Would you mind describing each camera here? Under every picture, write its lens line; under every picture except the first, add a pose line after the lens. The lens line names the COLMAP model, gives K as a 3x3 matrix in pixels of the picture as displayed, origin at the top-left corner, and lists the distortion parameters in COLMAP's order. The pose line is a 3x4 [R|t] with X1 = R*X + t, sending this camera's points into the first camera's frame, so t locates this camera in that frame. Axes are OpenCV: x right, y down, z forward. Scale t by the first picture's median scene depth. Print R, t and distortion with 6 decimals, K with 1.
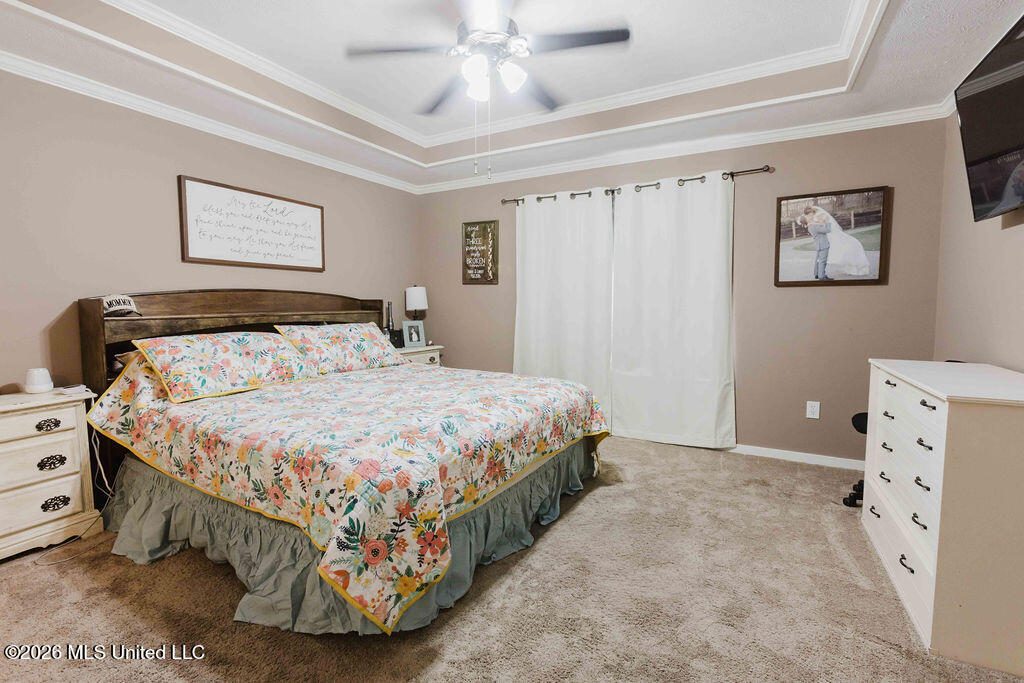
lens RADIAL K [[458.8, 0, 507.0], [0, 458.8, 338.0], [0, 0, 1]] dist [-0.011766, 0.006050]
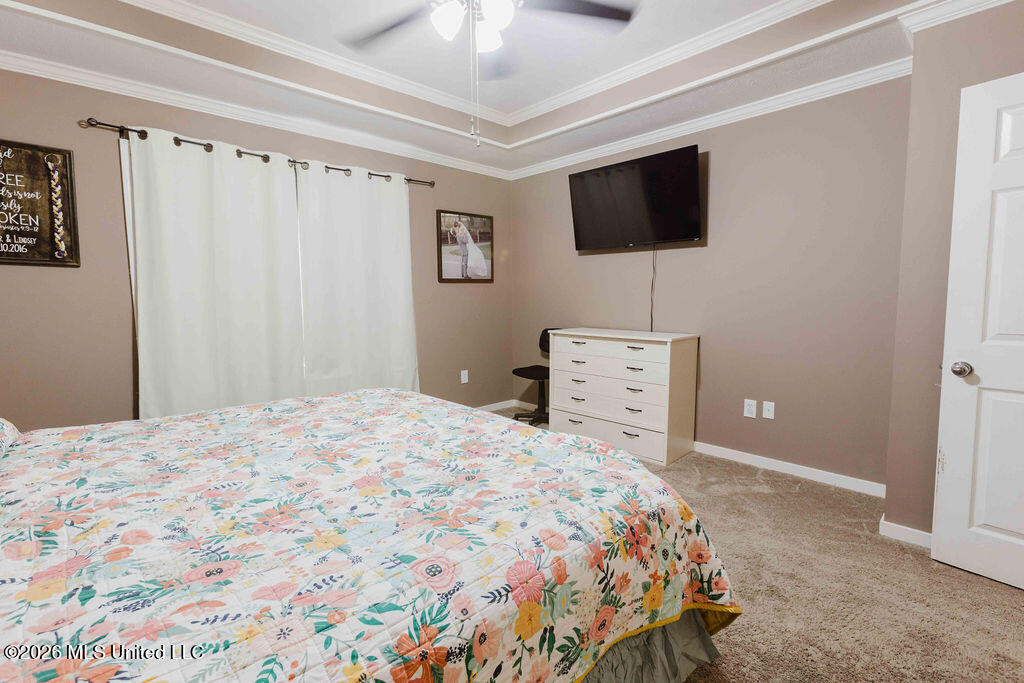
lens RADIAL K [[458.8, 0, 507.4], [0, 458.8, 334.4], [0, 0, 1]] dist [-0.011766, 0.006050]
pose [[0.310474, -0.086285, 0.946658, -0.552657], [0.082483, 0.994561, 0.063600, -0.039059], [-0.946997, 0.058337, 0.315902, 0.469411]]
